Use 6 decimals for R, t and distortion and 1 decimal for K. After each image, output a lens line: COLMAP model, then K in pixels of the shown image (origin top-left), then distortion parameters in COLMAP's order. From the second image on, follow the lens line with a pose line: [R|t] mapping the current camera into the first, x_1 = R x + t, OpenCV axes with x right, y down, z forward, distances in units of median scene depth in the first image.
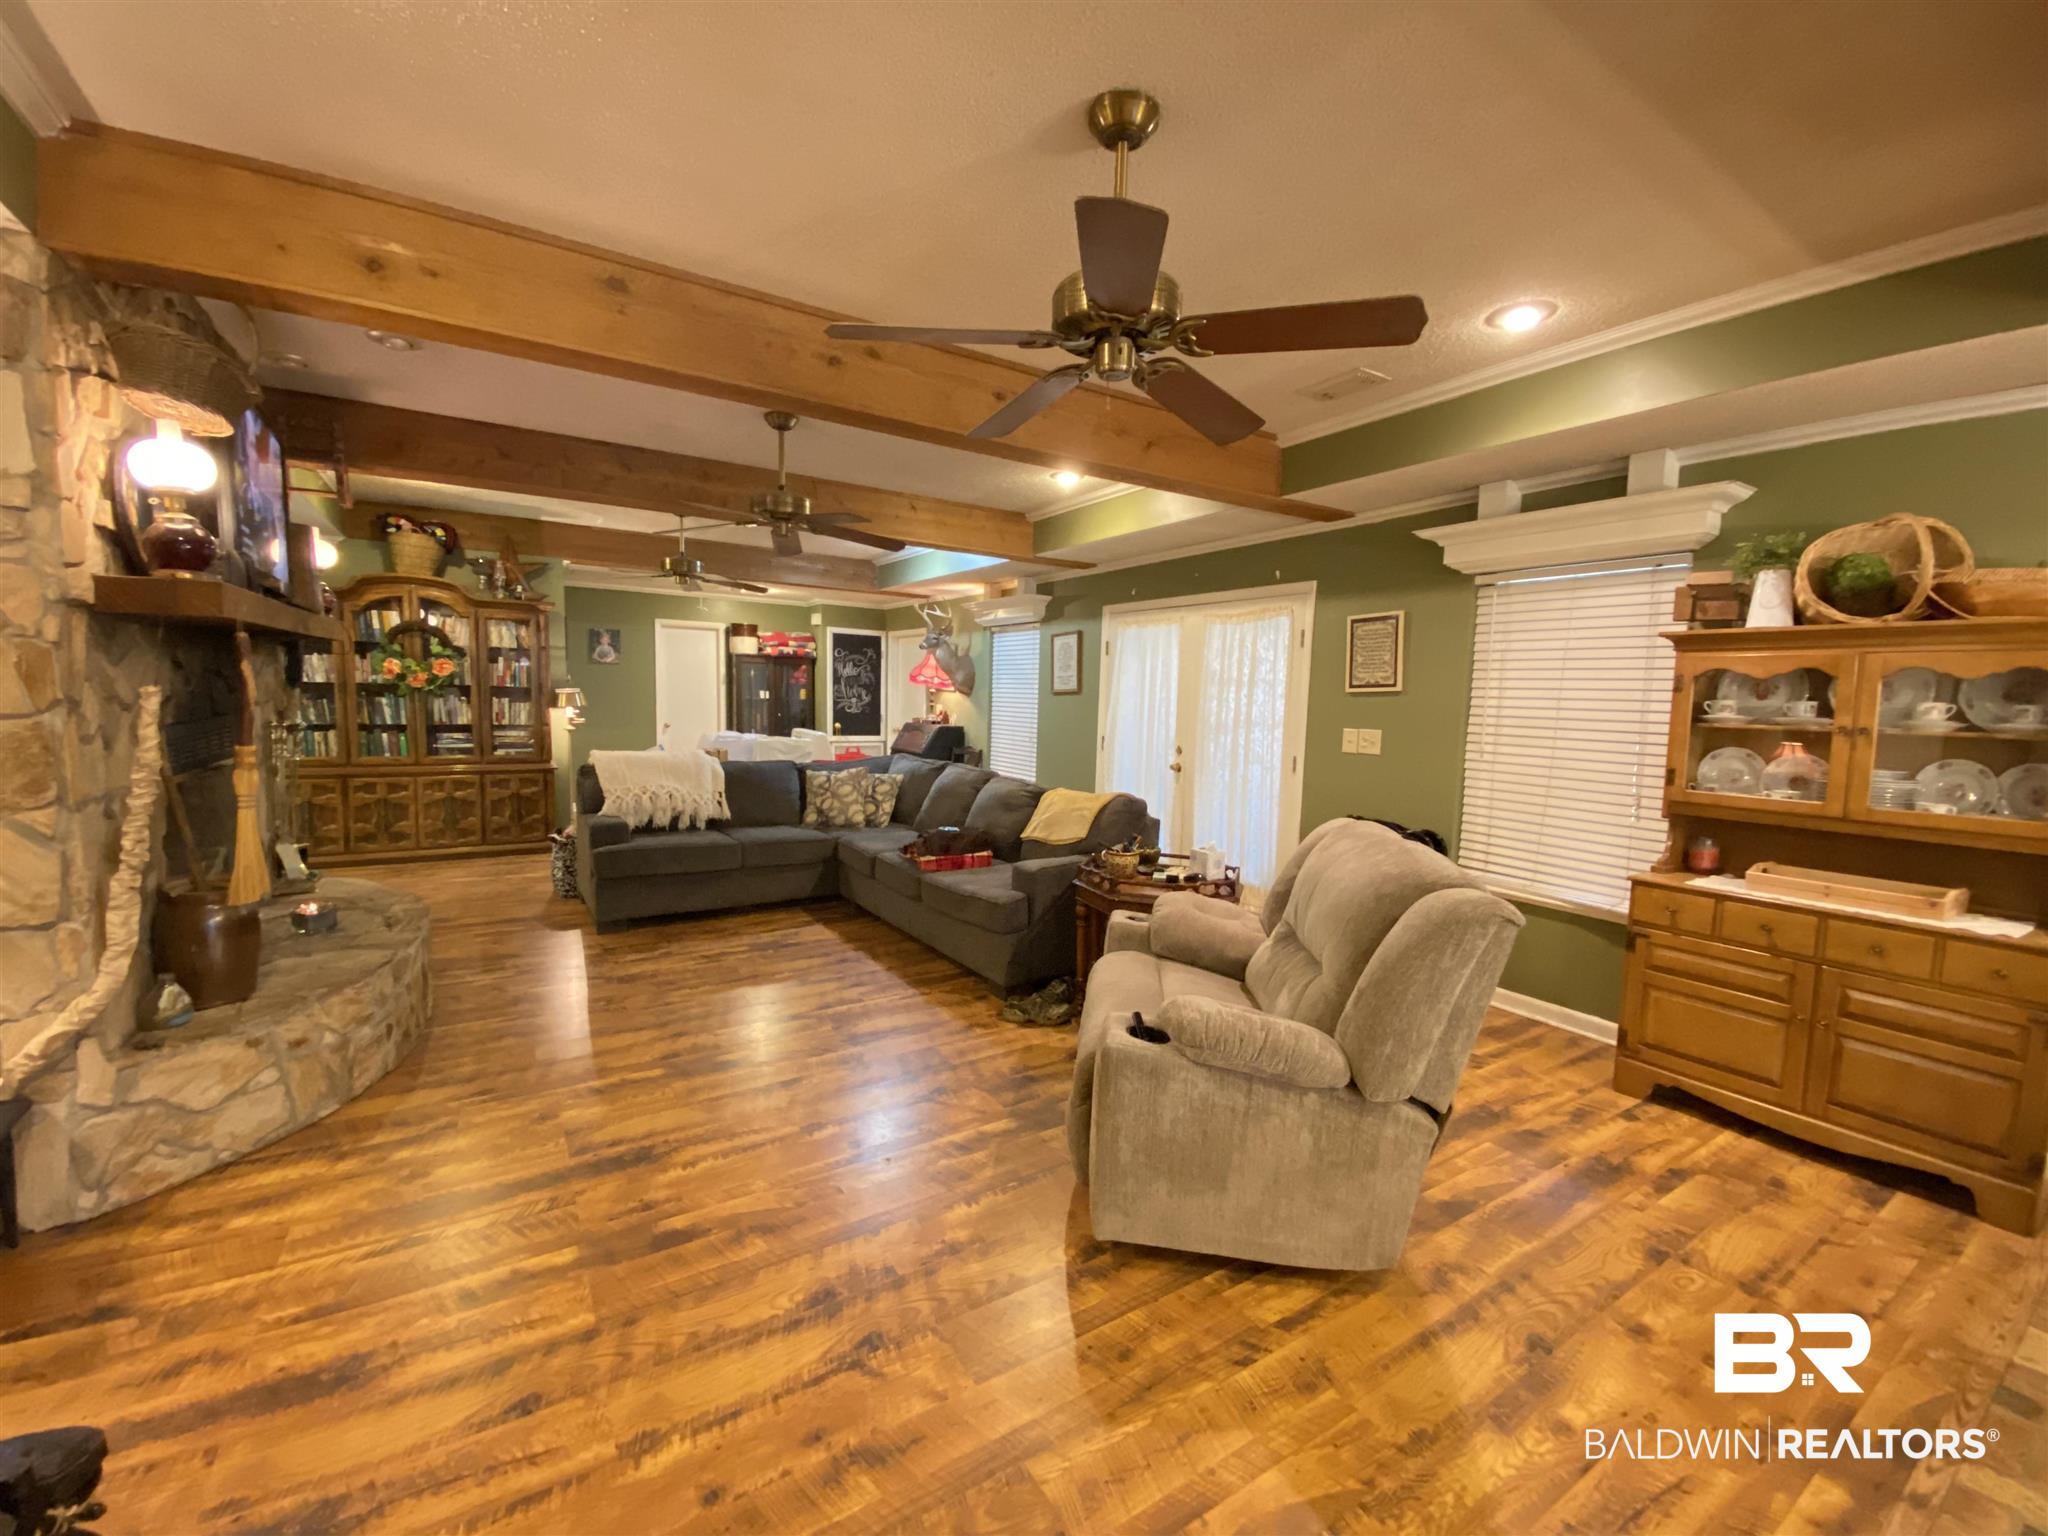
lens RADIAL K [[828.9, 0, 1023.1], [0, 828.9, 771.4], [0, 0, 1]] dist [0.014510, -0.016338]
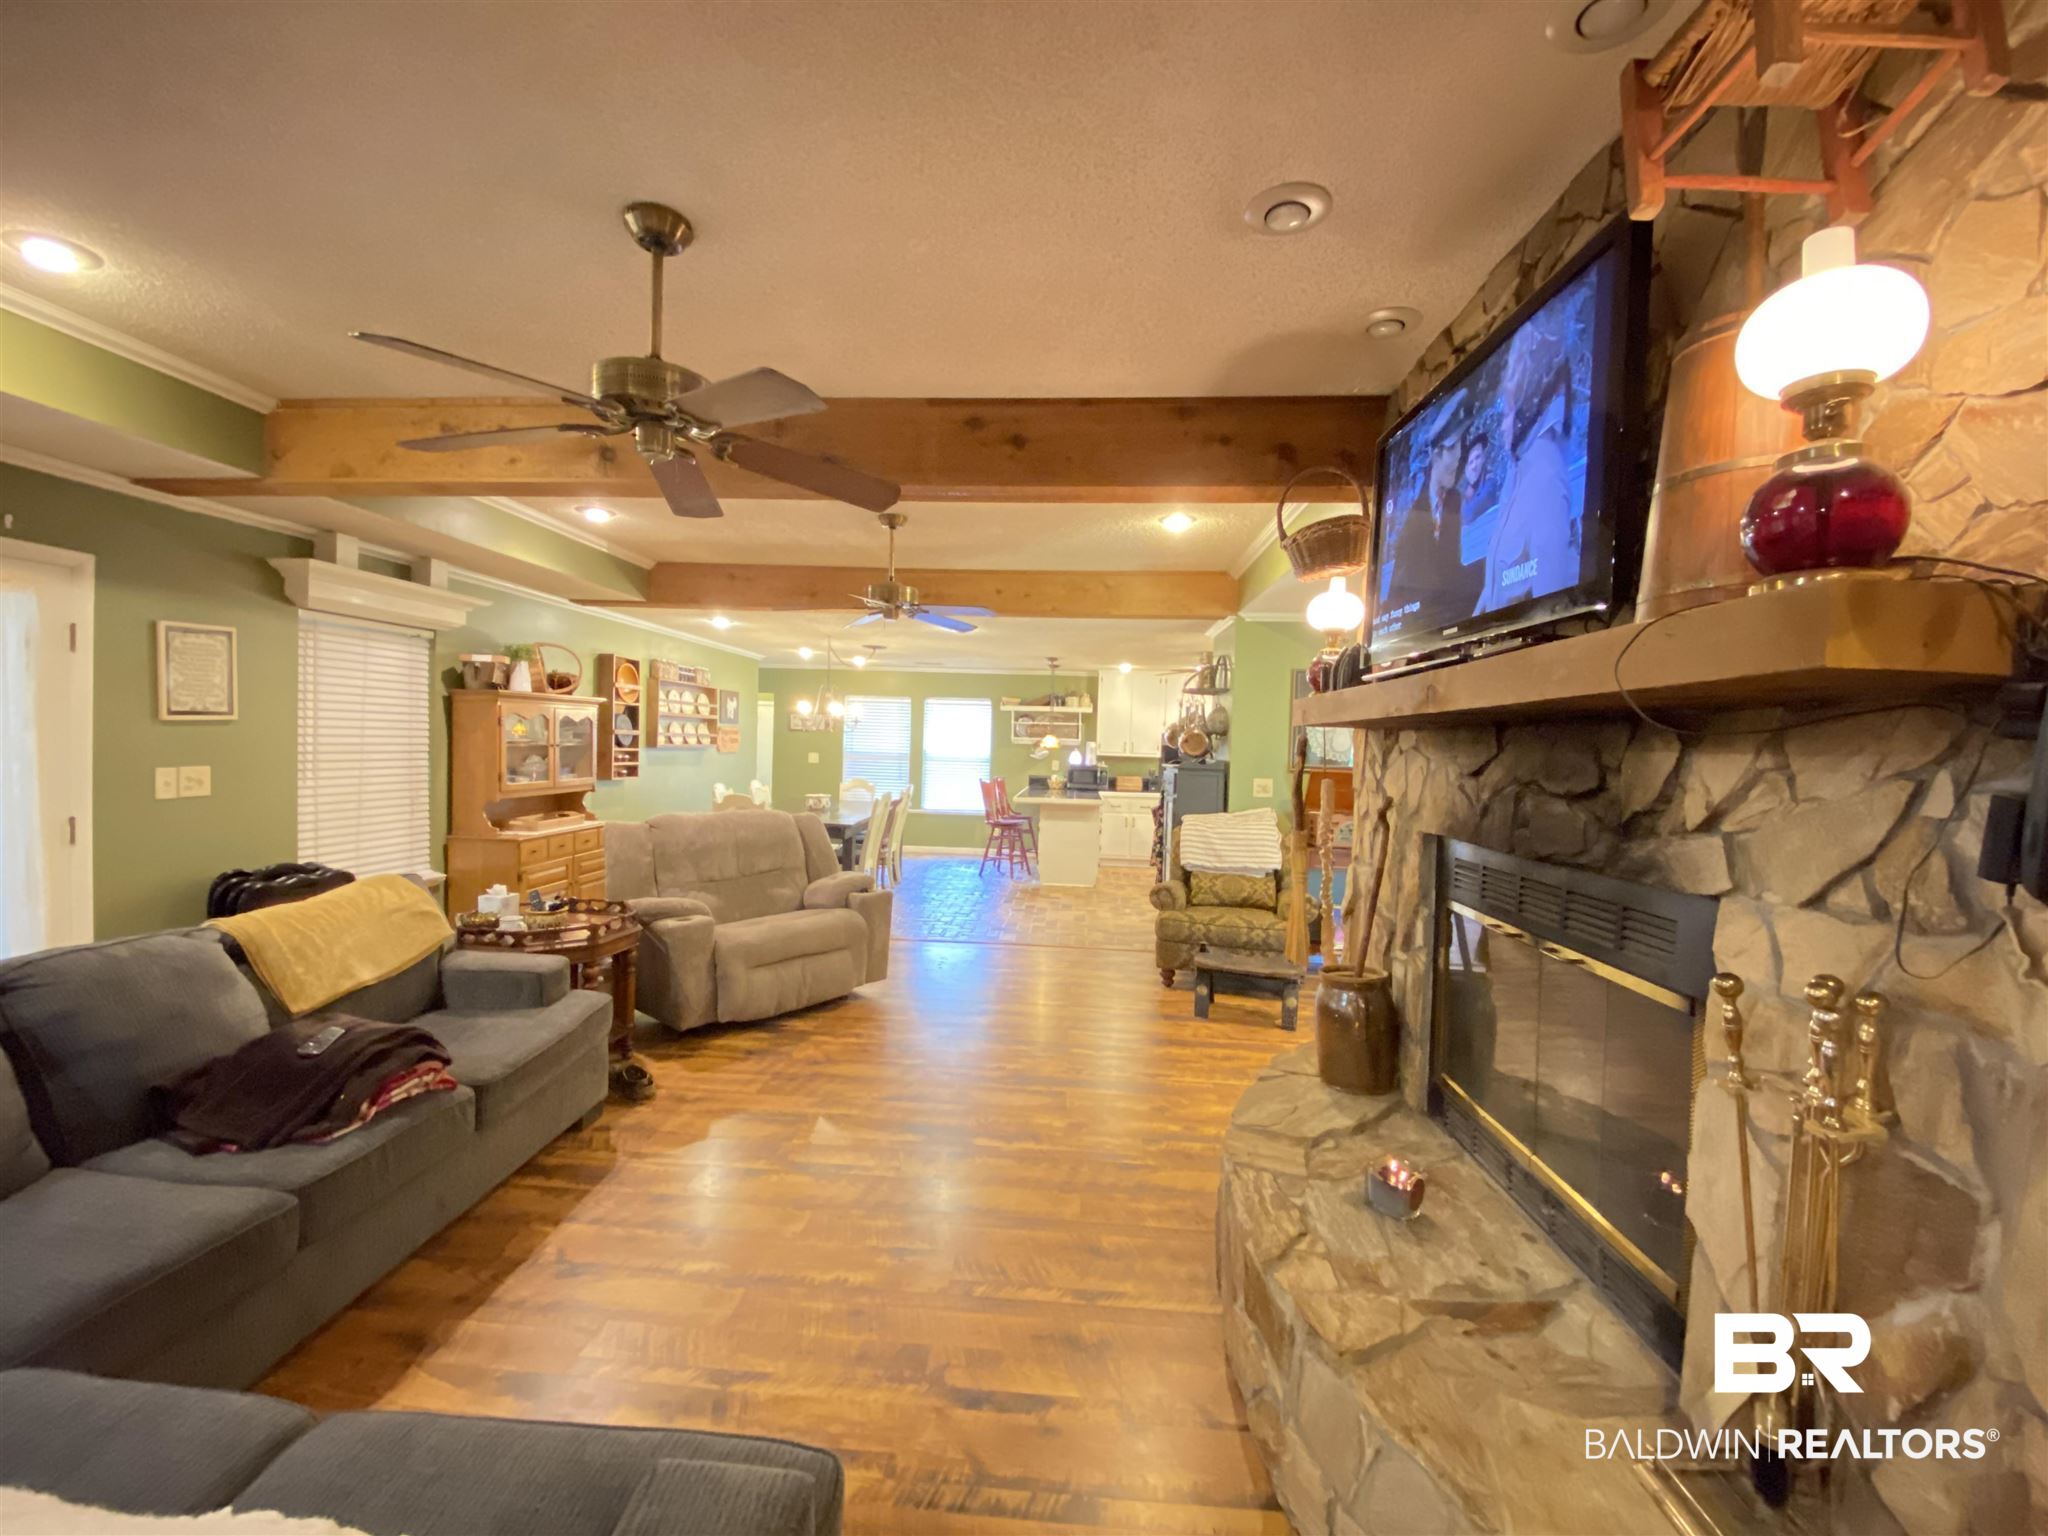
lens RADIAL K [[828.9, 0, 1023.8], [0, 828.9, 771.9], [0, 0, 1]] dist [0.014510, -0.016338]
pose [[-0.810657, -0.071358, 0.581157, -0.793419], [0.004409, 0.991774, 0.127927, -0.162822], [-0.585505, 0.106267, -0.803673, 1.326570]]
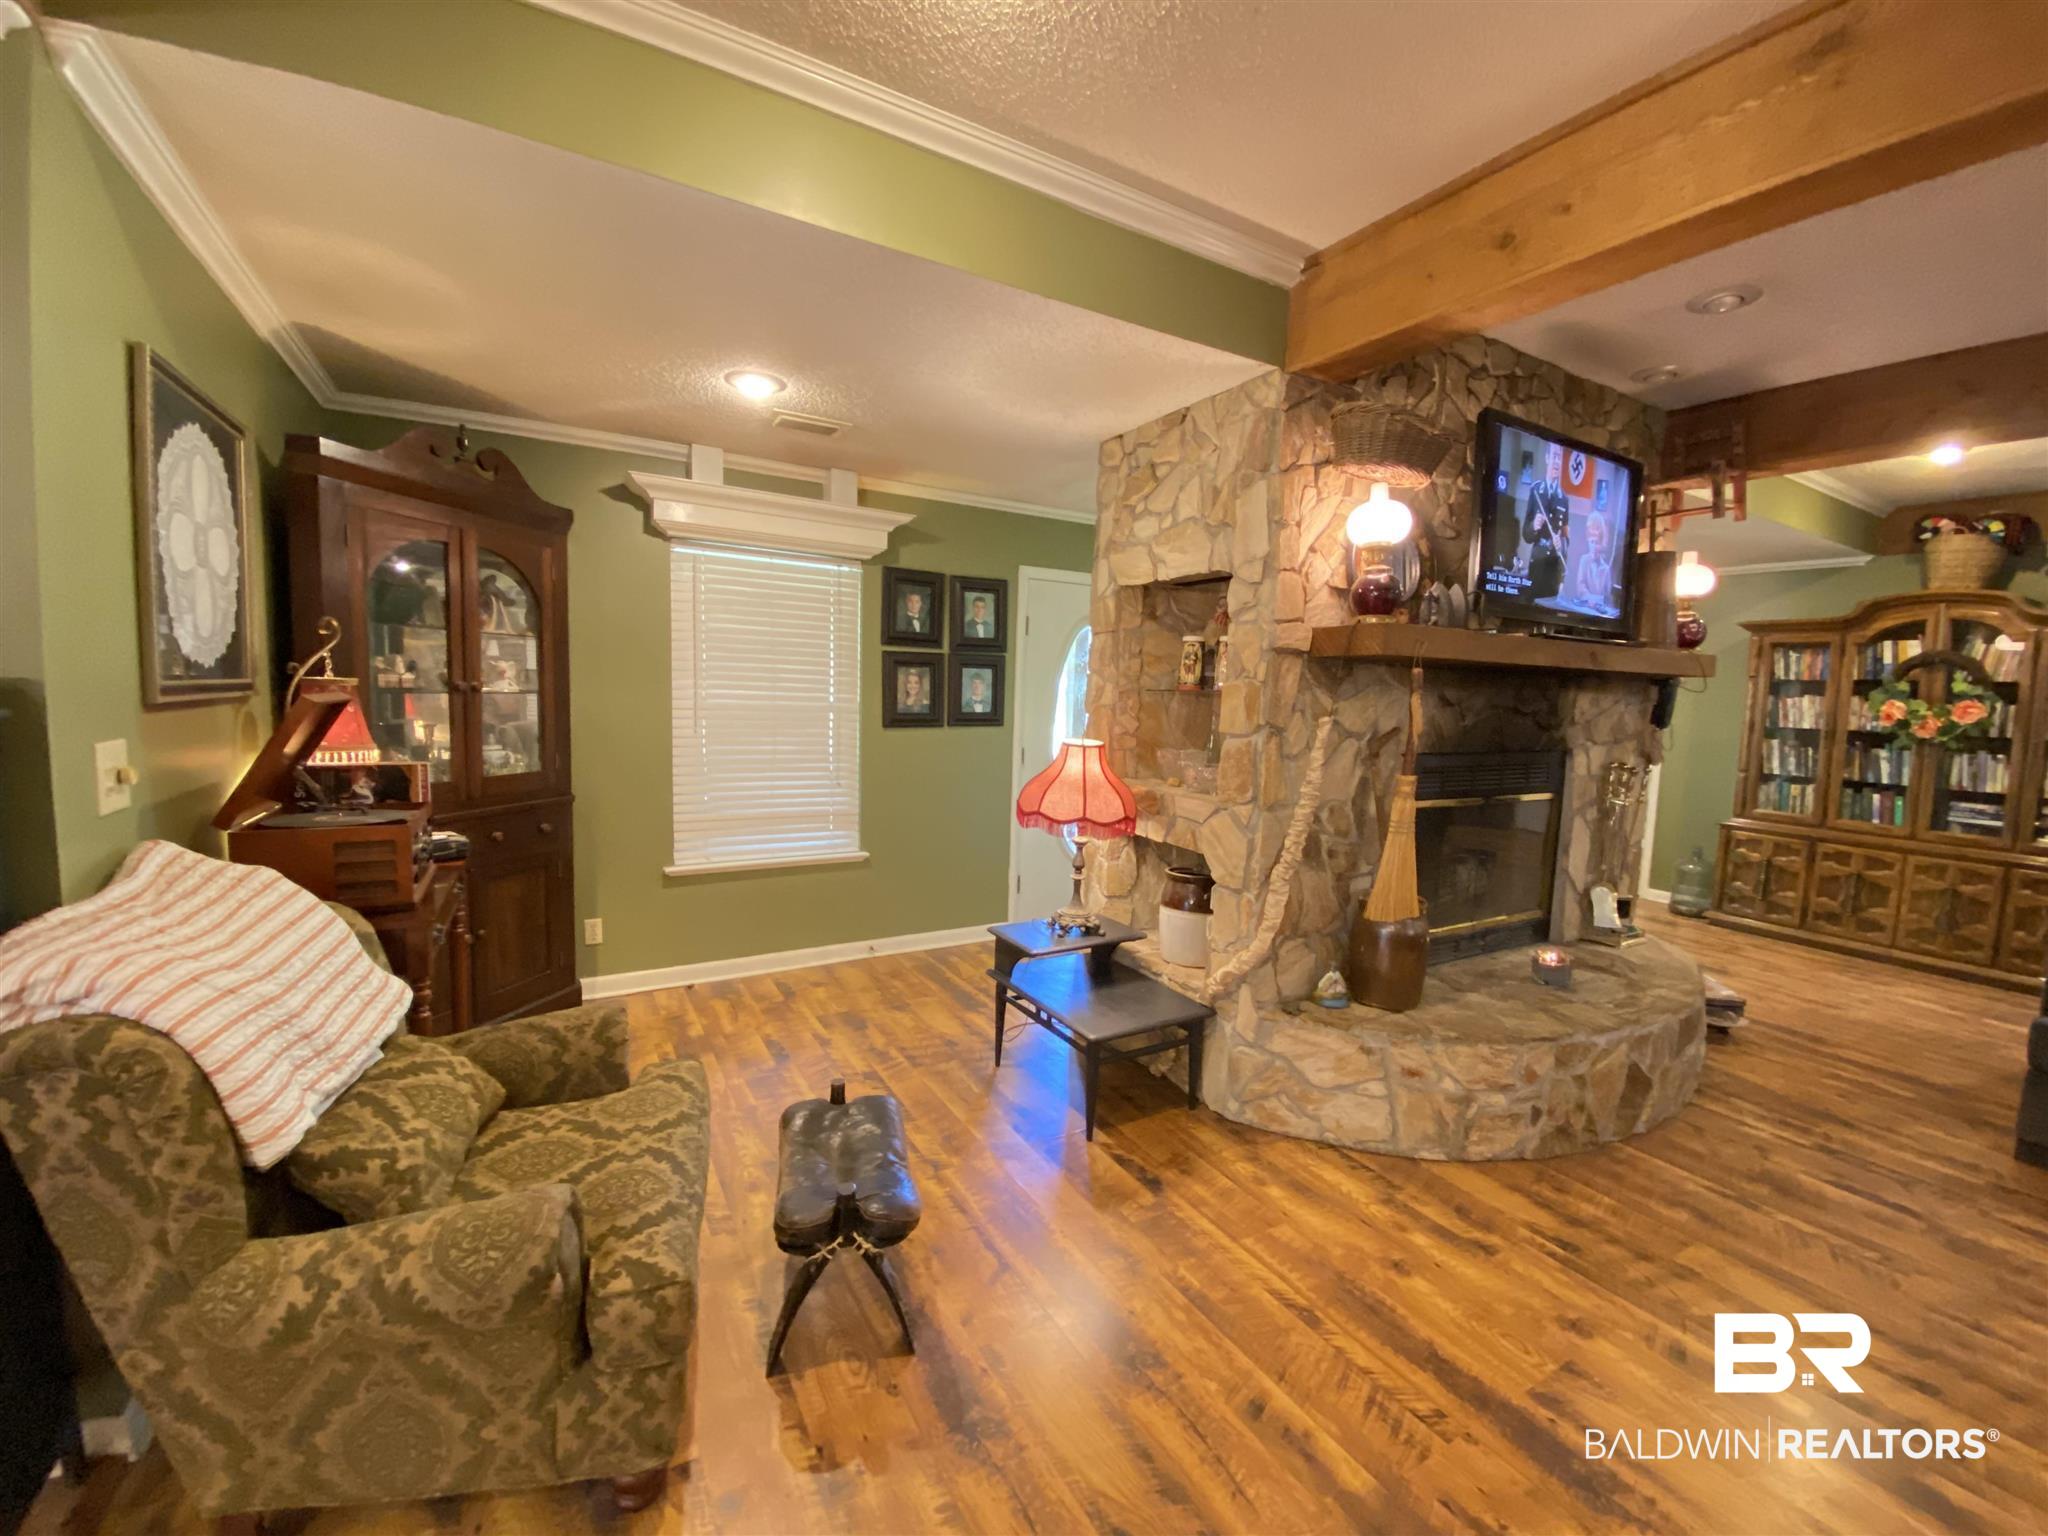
lens RADIAL K [[828.9, 0, 1017.8], [0, 828.9, 764.7], [0, 0, 1]] dist [0.014510, -0.016338]
pose [[-0.043127, 0.061929, -0.997148, 0.084015], [-0.130390, 0.989191, 0.067075, -0.030759], [0.990524, 0.132911, -0.034586, 0.331118]]
